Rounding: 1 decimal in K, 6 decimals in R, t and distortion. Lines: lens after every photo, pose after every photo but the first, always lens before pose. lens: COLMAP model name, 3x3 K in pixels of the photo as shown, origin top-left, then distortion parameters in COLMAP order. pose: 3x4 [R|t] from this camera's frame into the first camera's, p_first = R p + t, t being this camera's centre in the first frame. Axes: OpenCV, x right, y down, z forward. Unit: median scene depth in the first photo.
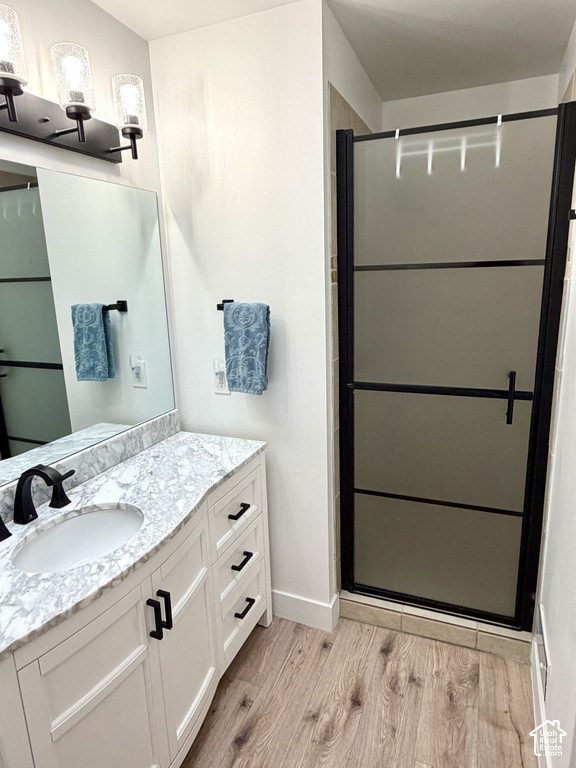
lens RADIAL K [[463.5, 0, 288.1], [0, 463.5, 381.6], [0, 0, 1]] dist [0.000643, -0.002013]
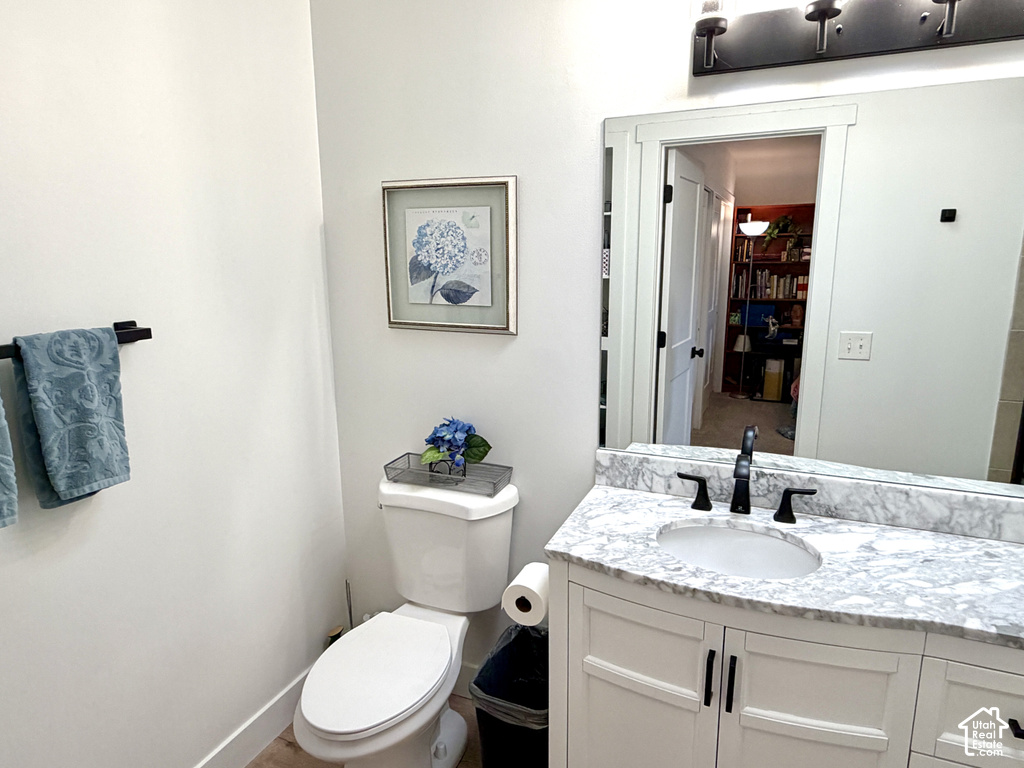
lens RADIAL K [[618.0, 0, 512.2], [0, 618.0, 382.8], [0, 0, 1]] dist [0.000643, -0.002013]
pose [[0.002217, 0.234060, -0.972220, 0.469602], [-0.215451, 0.949501, 0.228099, -0.100262], [0.976512, 0.208960, 0.052533, 0.387244]]
